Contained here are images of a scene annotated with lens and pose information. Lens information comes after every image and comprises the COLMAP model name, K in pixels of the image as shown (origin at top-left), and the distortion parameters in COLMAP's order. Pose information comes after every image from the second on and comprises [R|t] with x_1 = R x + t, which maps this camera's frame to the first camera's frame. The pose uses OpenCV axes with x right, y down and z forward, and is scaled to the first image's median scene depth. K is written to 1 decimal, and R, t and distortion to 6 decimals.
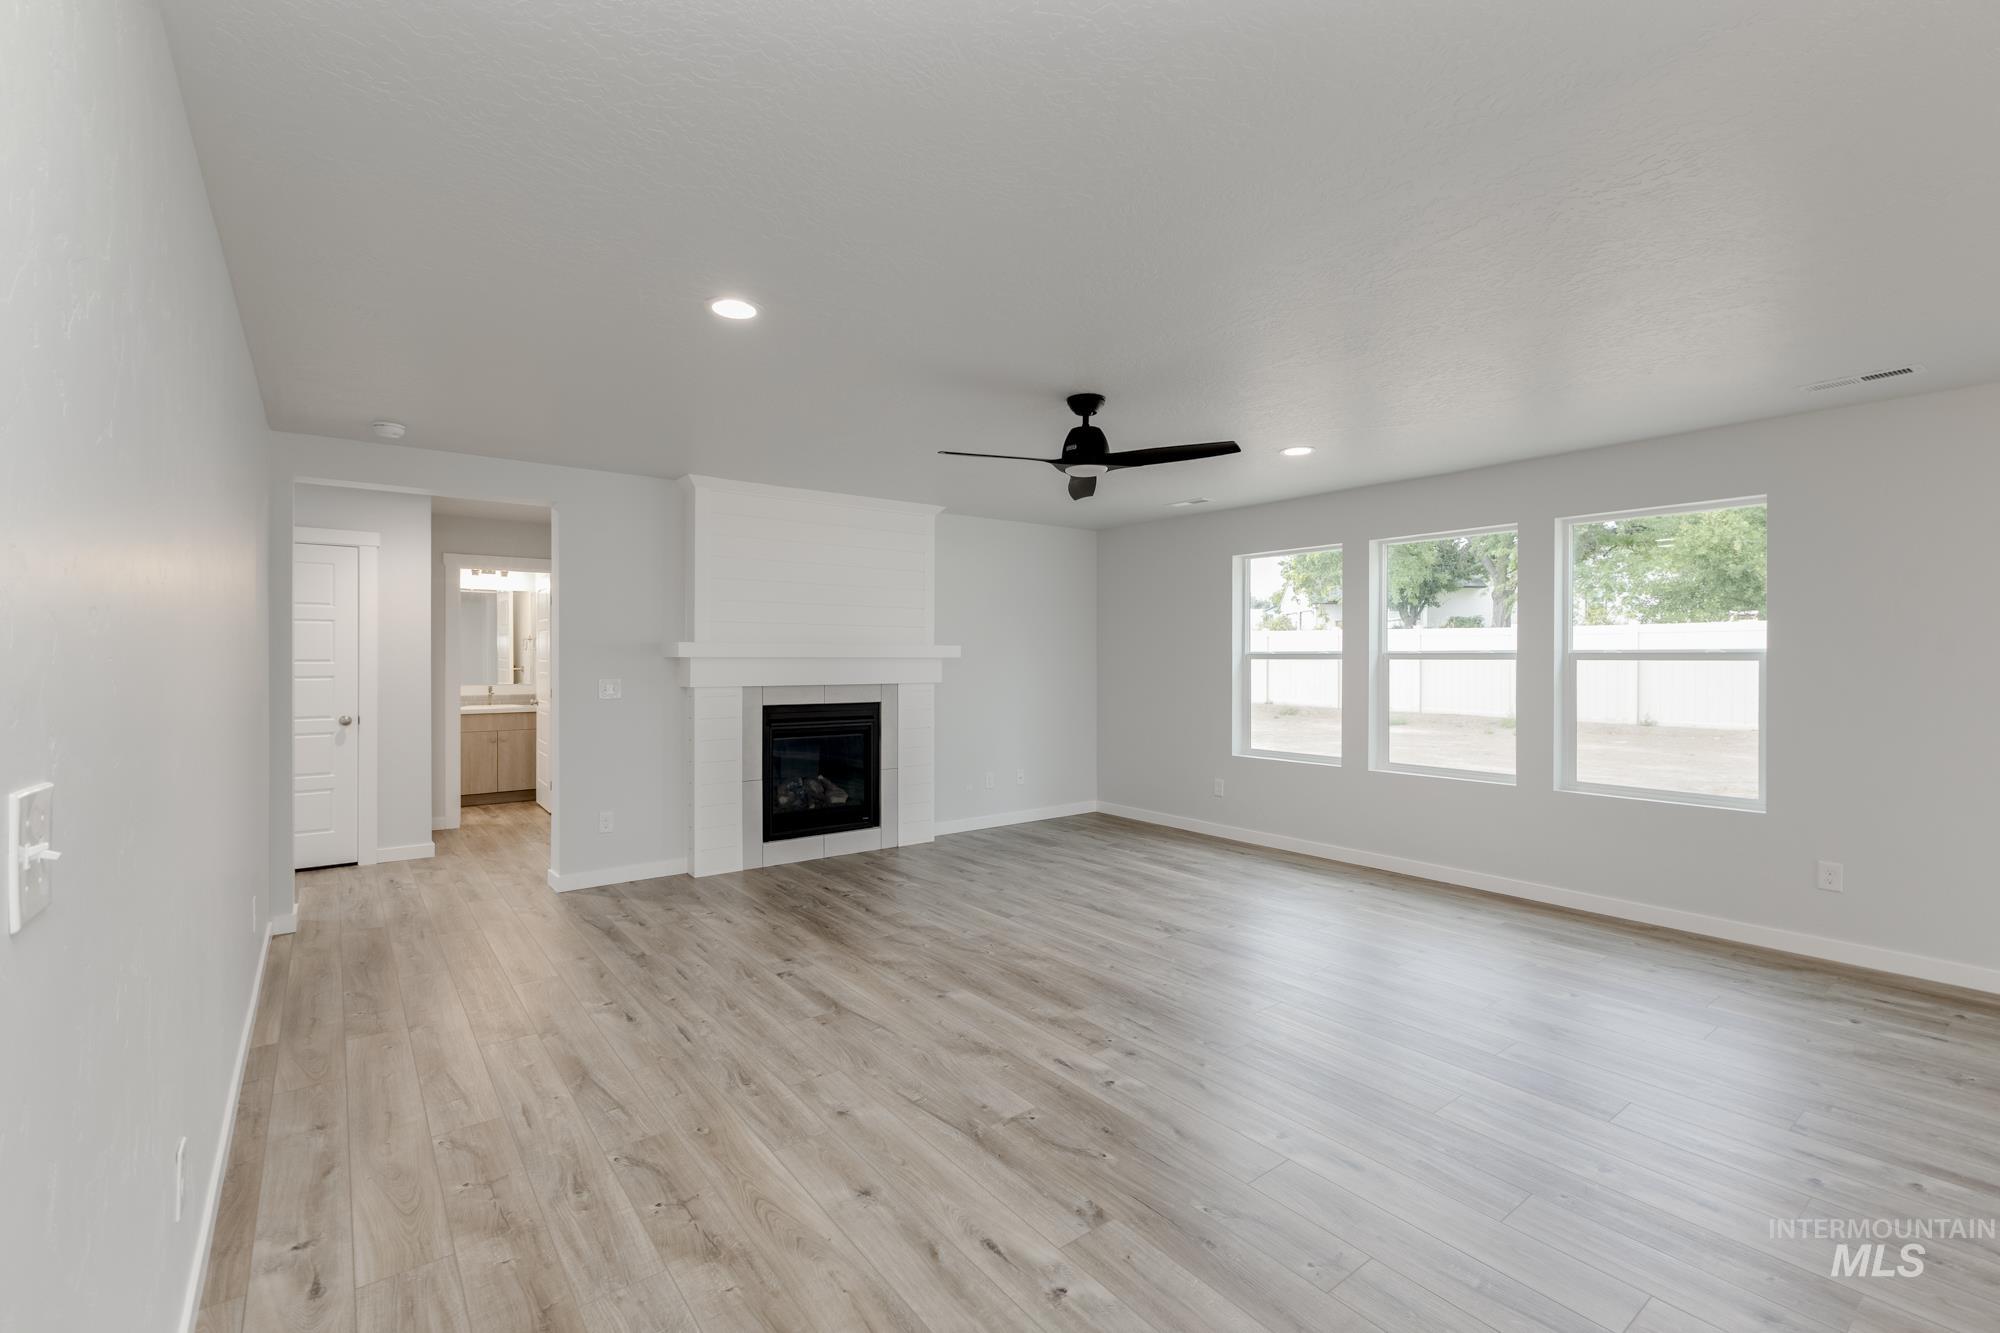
lens RADIAL K [[874.7, 0, 987.8], [0, 874.7, 659.1], [0, 0, 1]] dist [0.011728, -0.000541]
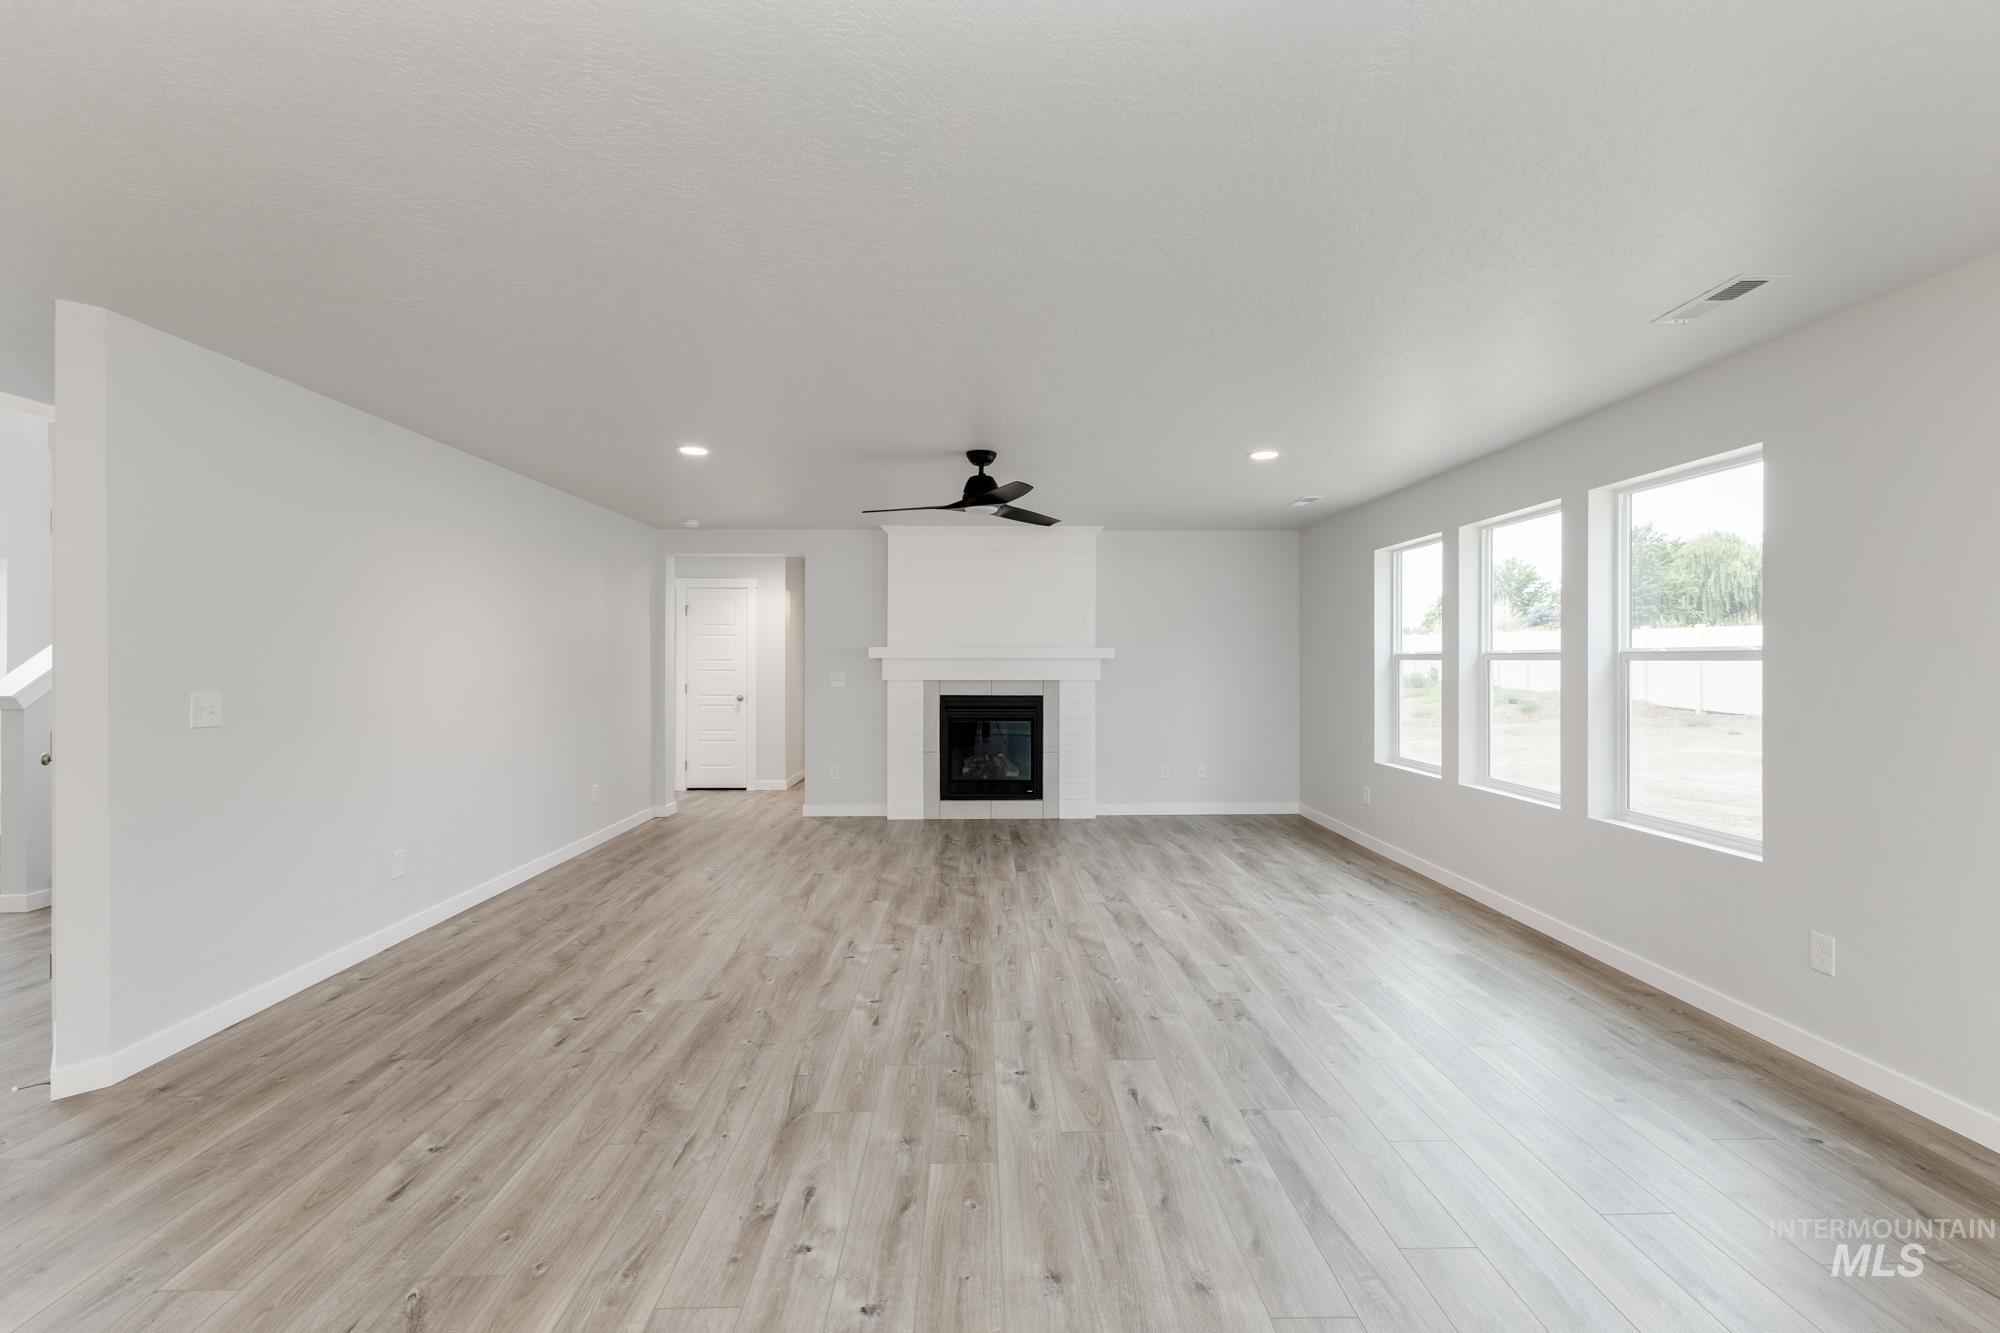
lens RADIAL K [[874.7, 0, 986.0], [0, 874.7, 655.3], [0, 0, 1]] dist [0.011728, -0.000541]
pose [[0.802582, -0.002779, -0.596536, 0.603647], [-0.000219, 0.999988, -0.004953, 0.000397], [0.596542, 0.004106, 0.802571, -0.005770]]
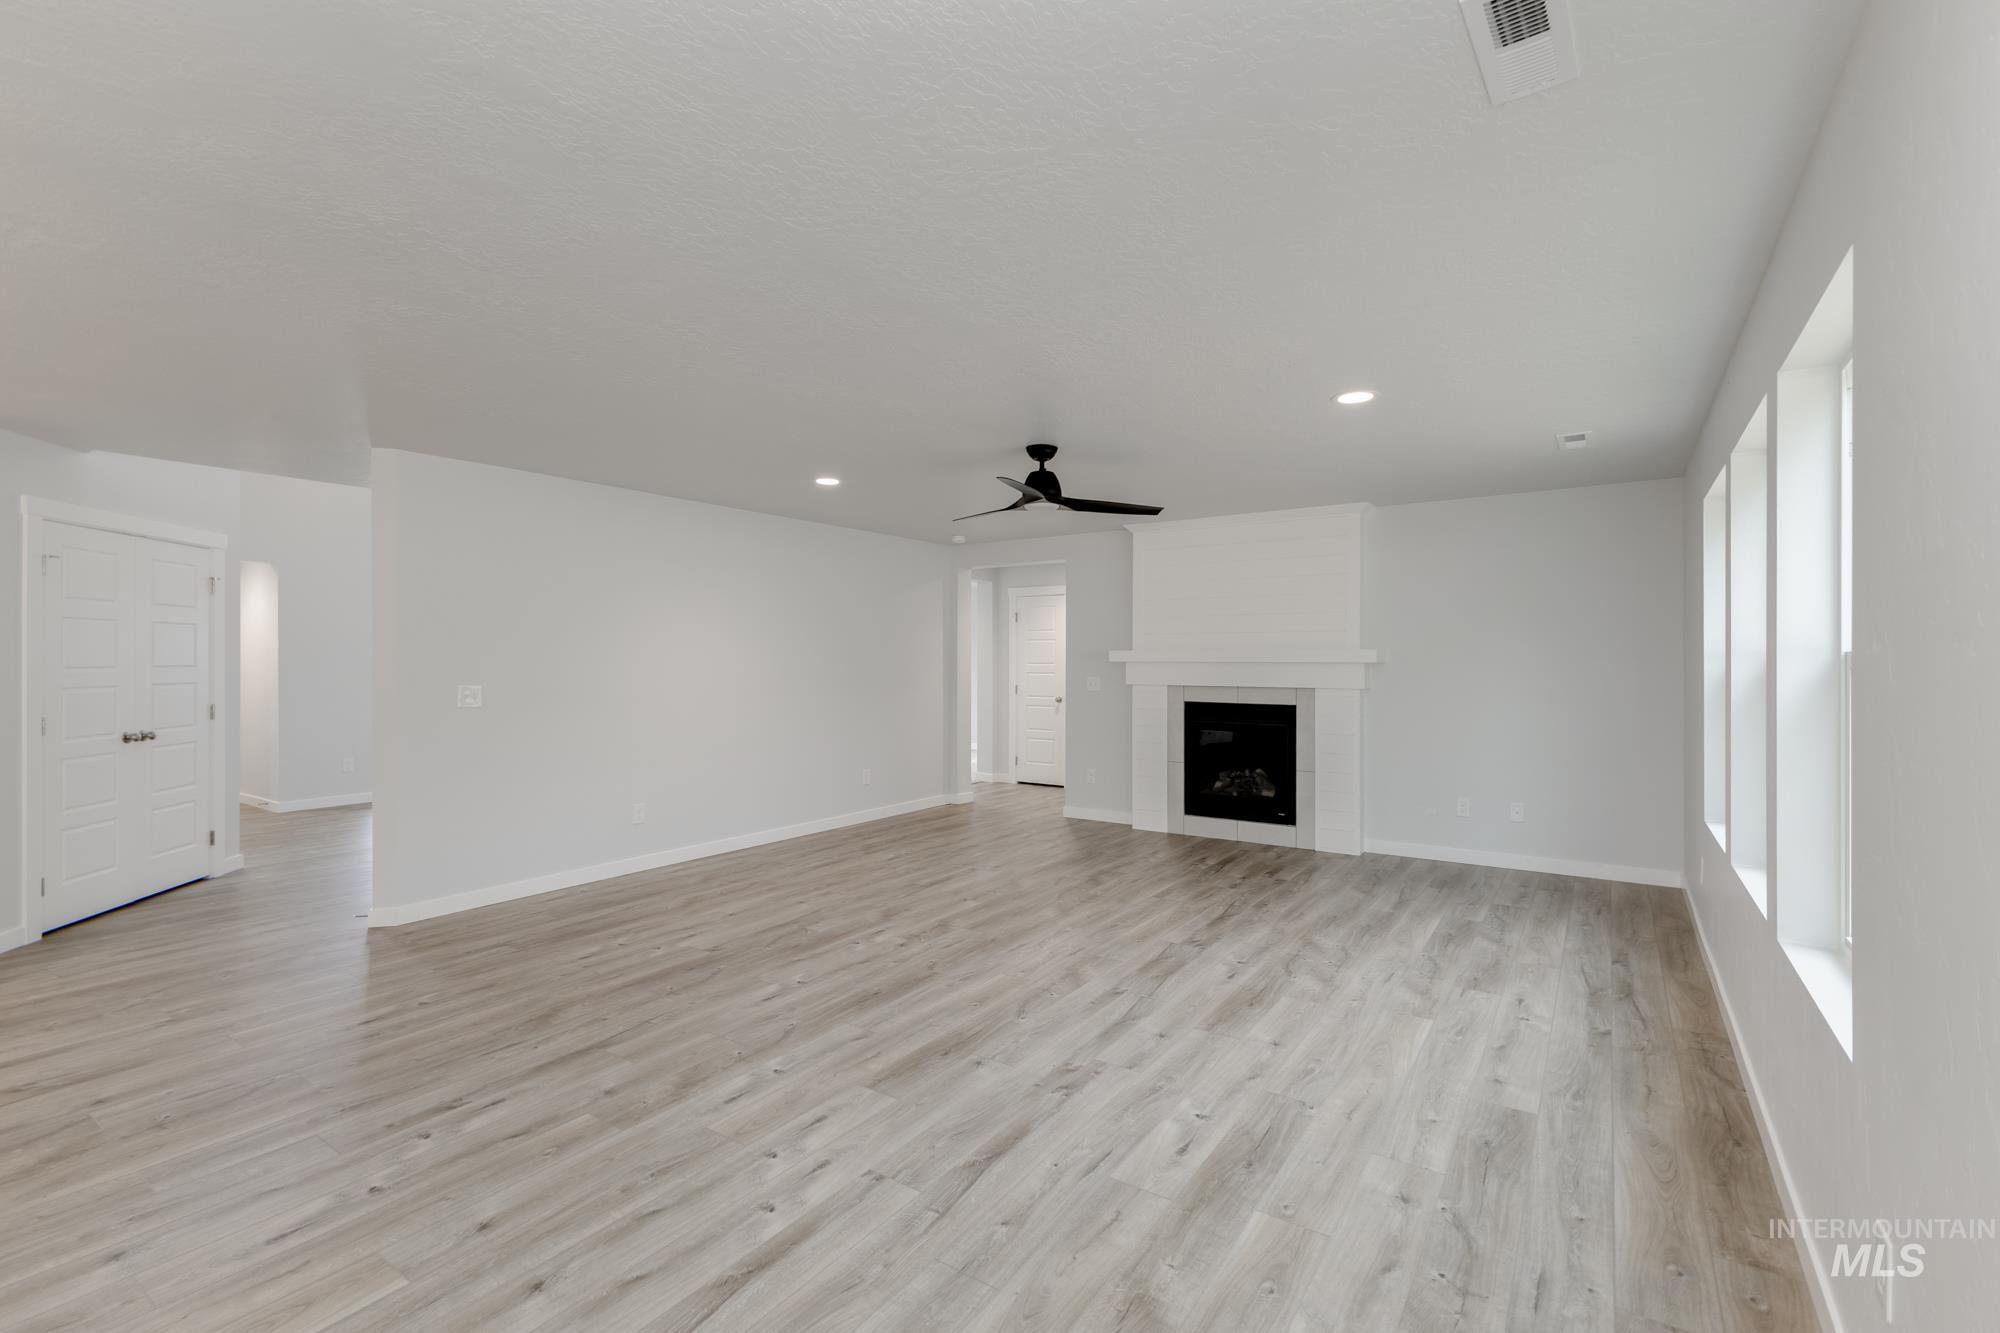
lens RADIAL K [[874.7, 0, 995.9], [0, 874.7, 673.3], [0, 0, 1]] dist [0.011728, -0.000541]
pose [[0.307699, 0.013119, -0.951393, 0.856591], [-0.000875, 0.999908, 0.013505, -0.002428], [0.951483, -0.003323, 0.307682, 0.396752]]
